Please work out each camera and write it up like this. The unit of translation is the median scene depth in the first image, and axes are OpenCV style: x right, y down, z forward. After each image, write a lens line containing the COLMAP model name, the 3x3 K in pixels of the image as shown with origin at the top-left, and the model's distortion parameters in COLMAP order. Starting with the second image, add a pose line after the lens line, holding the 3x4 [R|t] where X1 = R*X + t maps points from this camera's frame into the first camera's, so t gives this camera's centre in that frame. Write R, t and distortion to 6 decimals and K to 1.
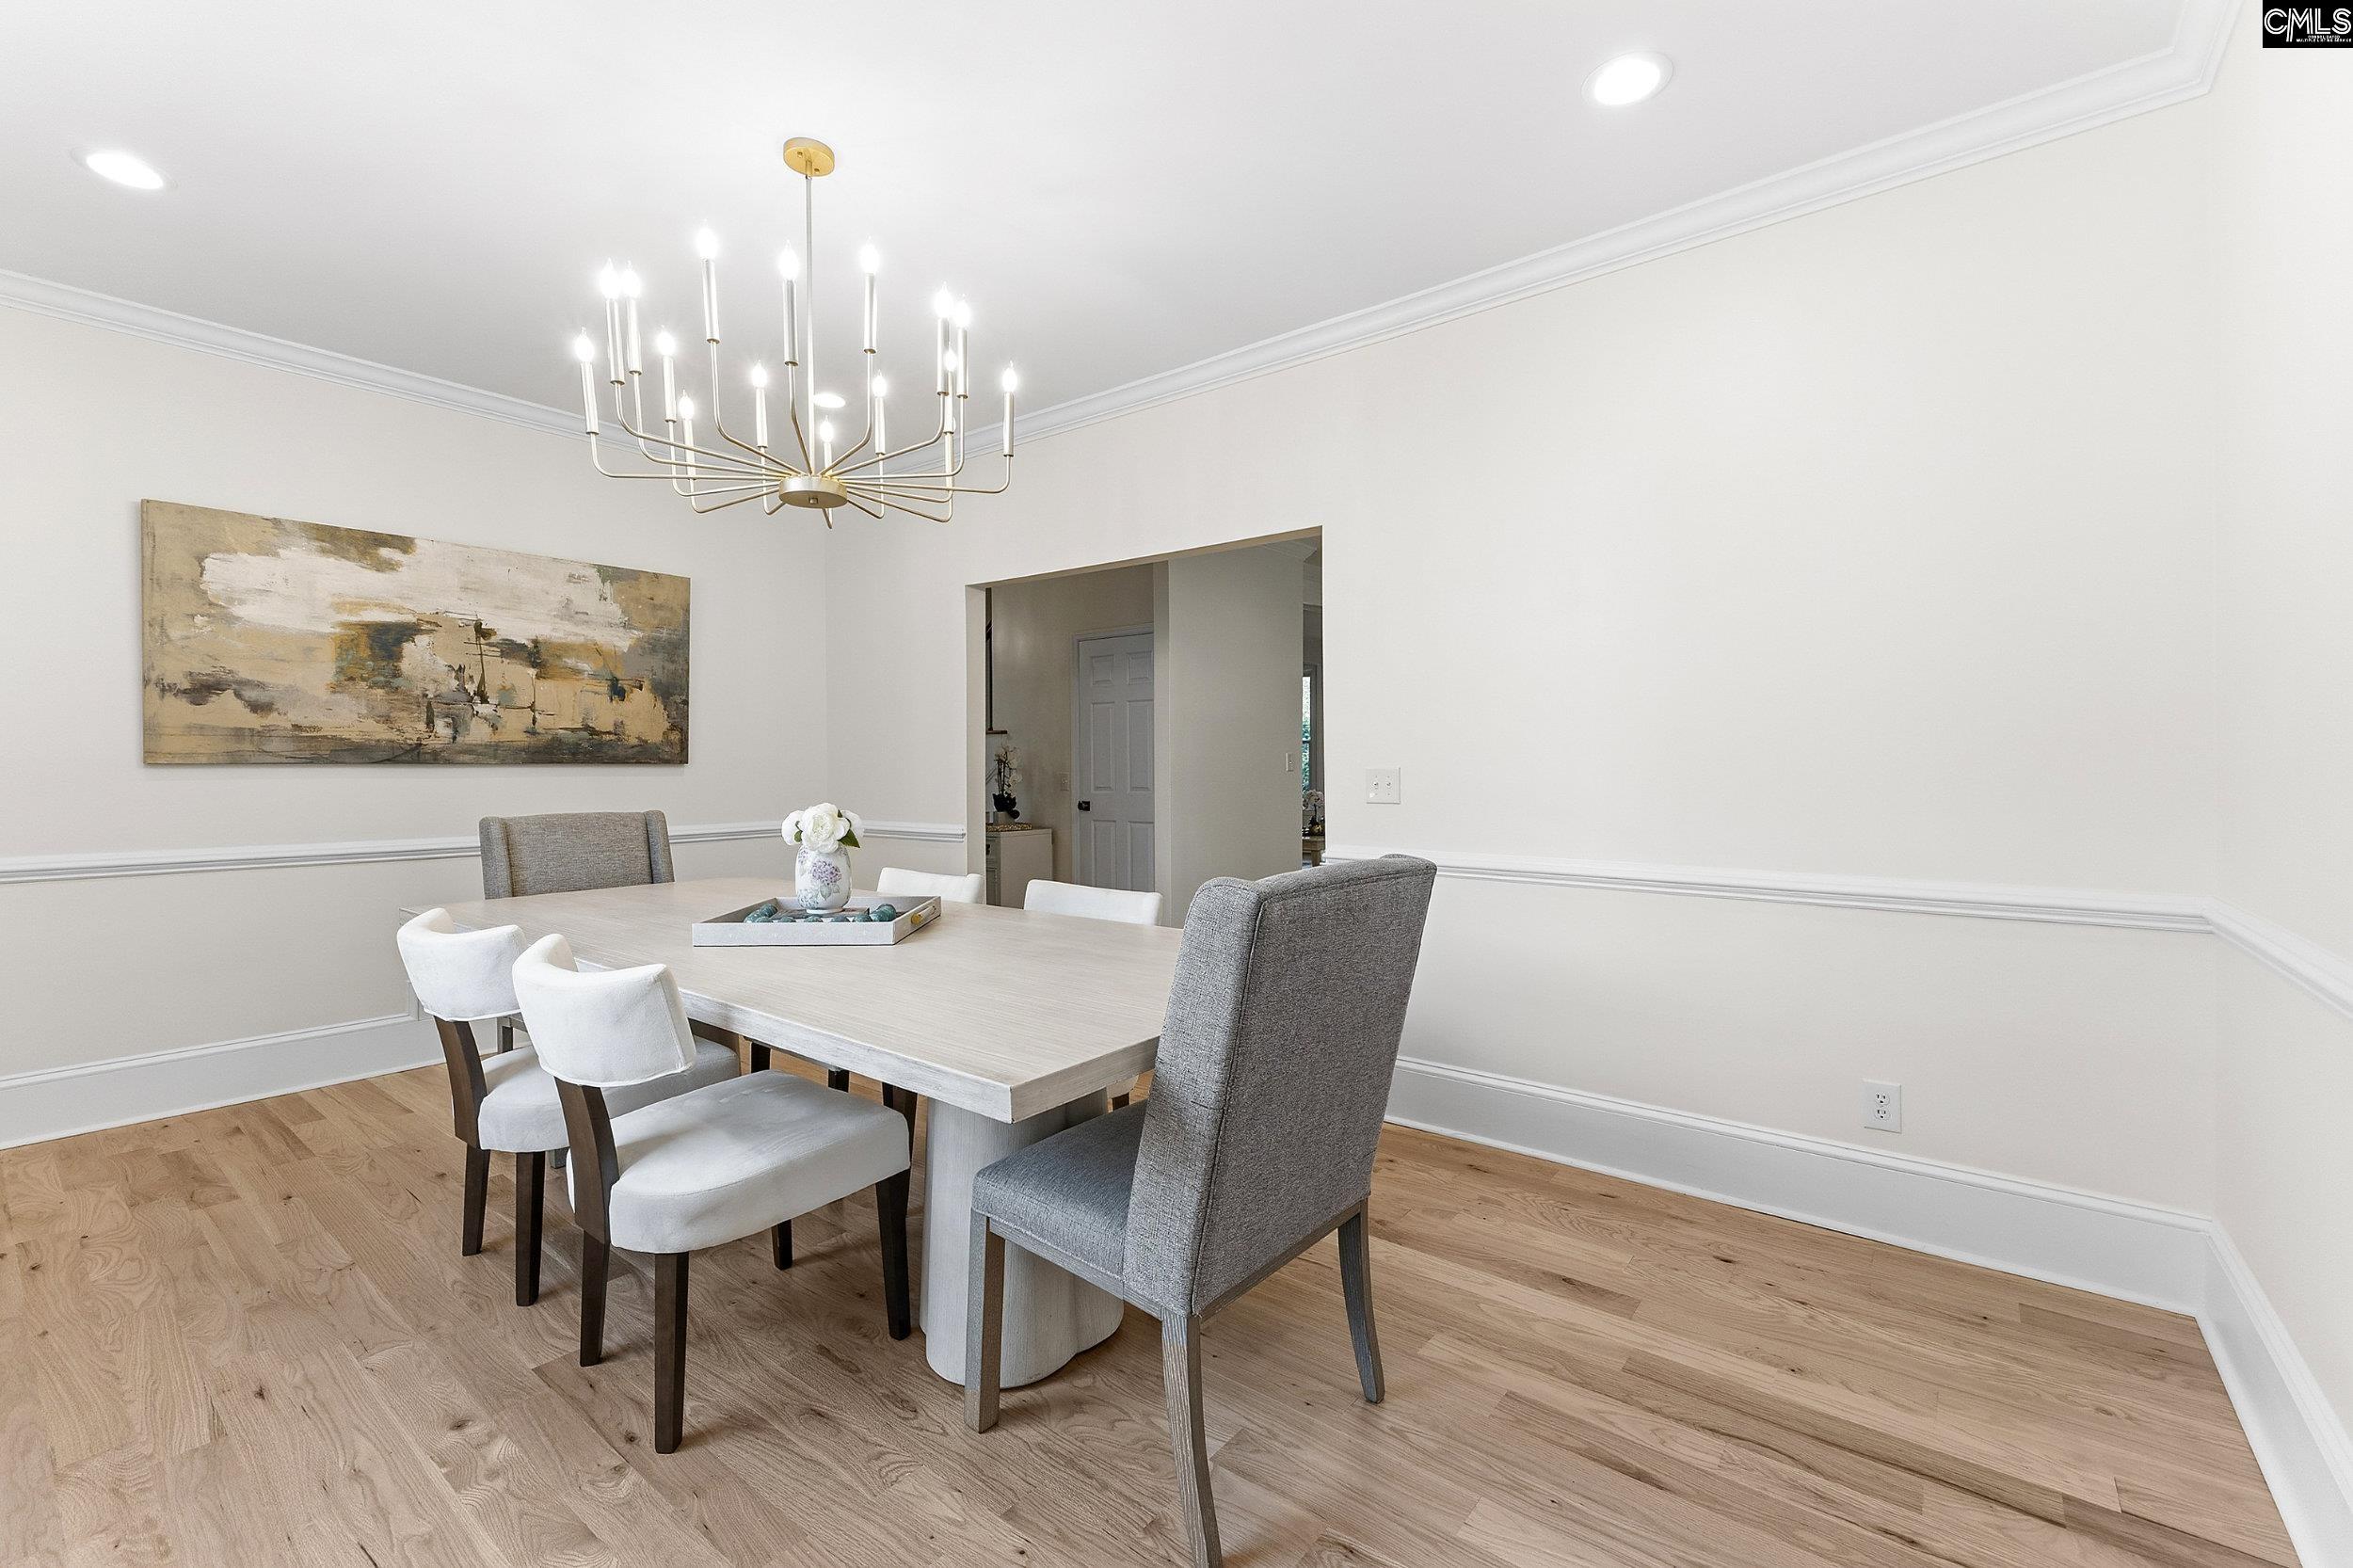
lens RADIAL K [[1004.0, 0, 1179.1], [0, 1004.0, 775.7], [0, 0, 1]] dist [-0.006252, -0.000475]
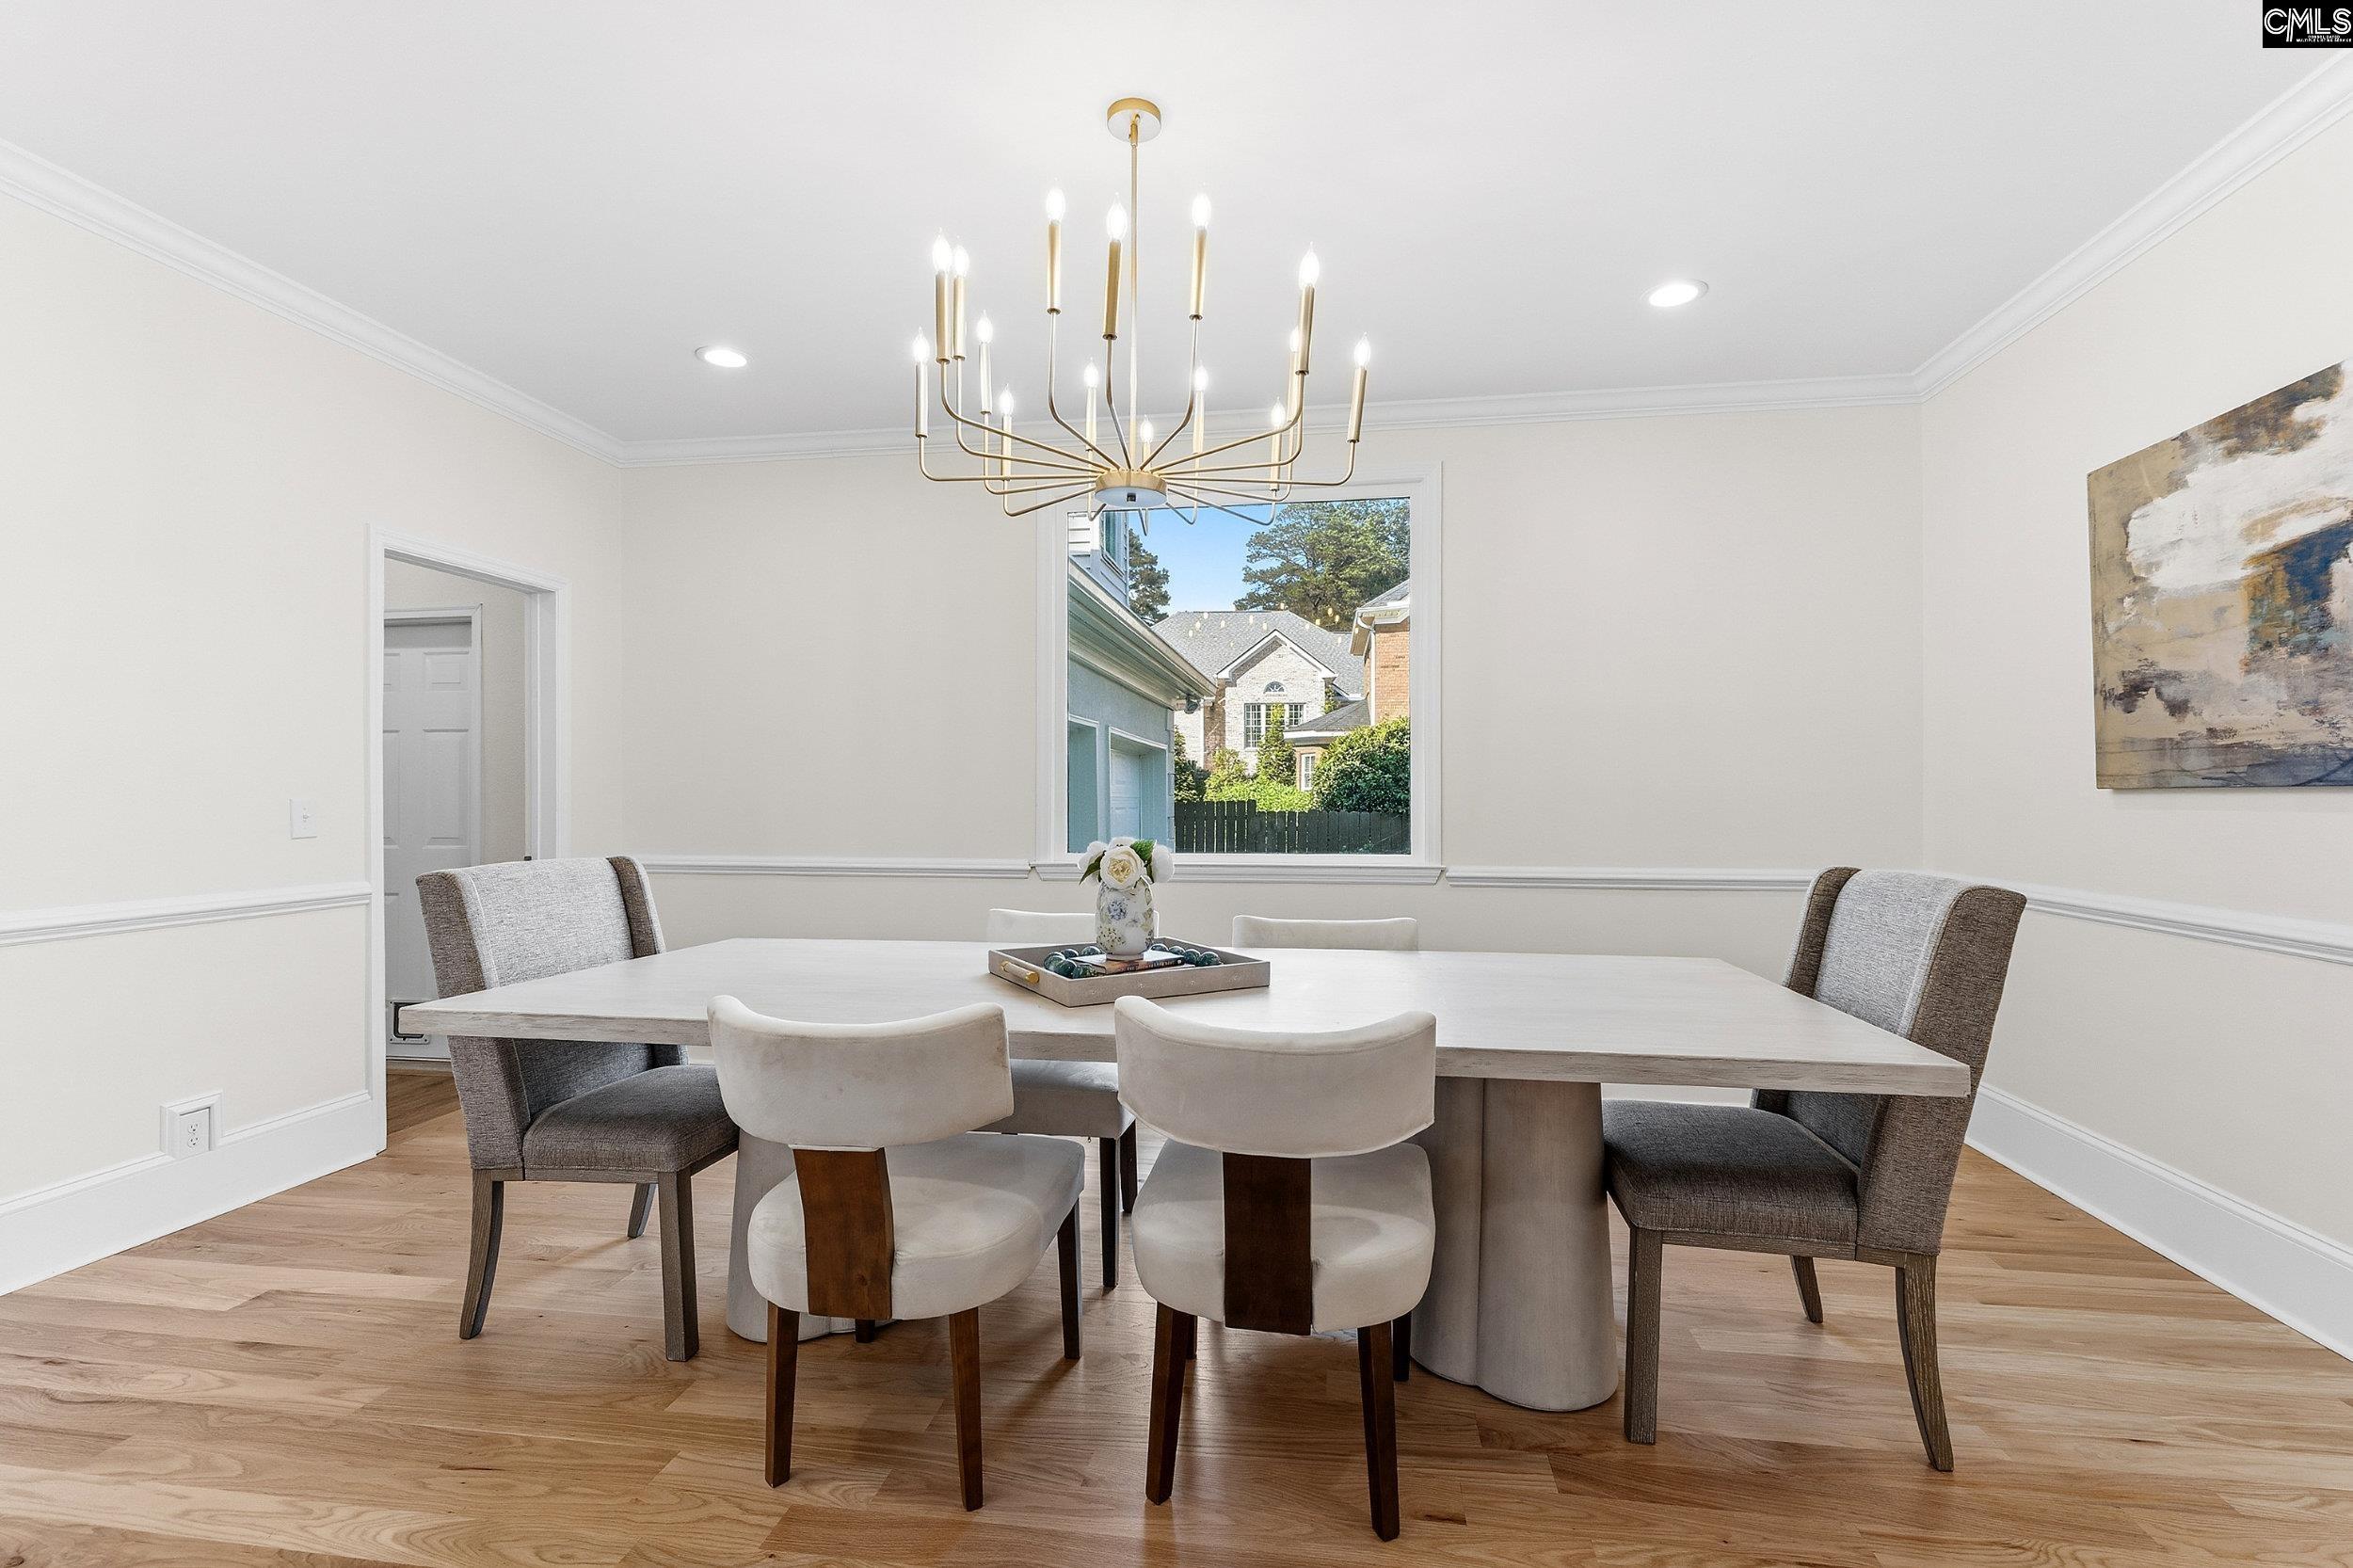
lens RADIAL K [[1004.0, 0, 1179.1], [0, 1004.0, 775.7], [0, 0, 1]] dist [-0.006252, -0.000475]
pose [[-0.875001, -0.002897, -0.484113, 0.035523], [0.003544, 0.999917, -0.012389, -0.014007], [0.484109, -0.012556, -0.874918, 1.244892]]
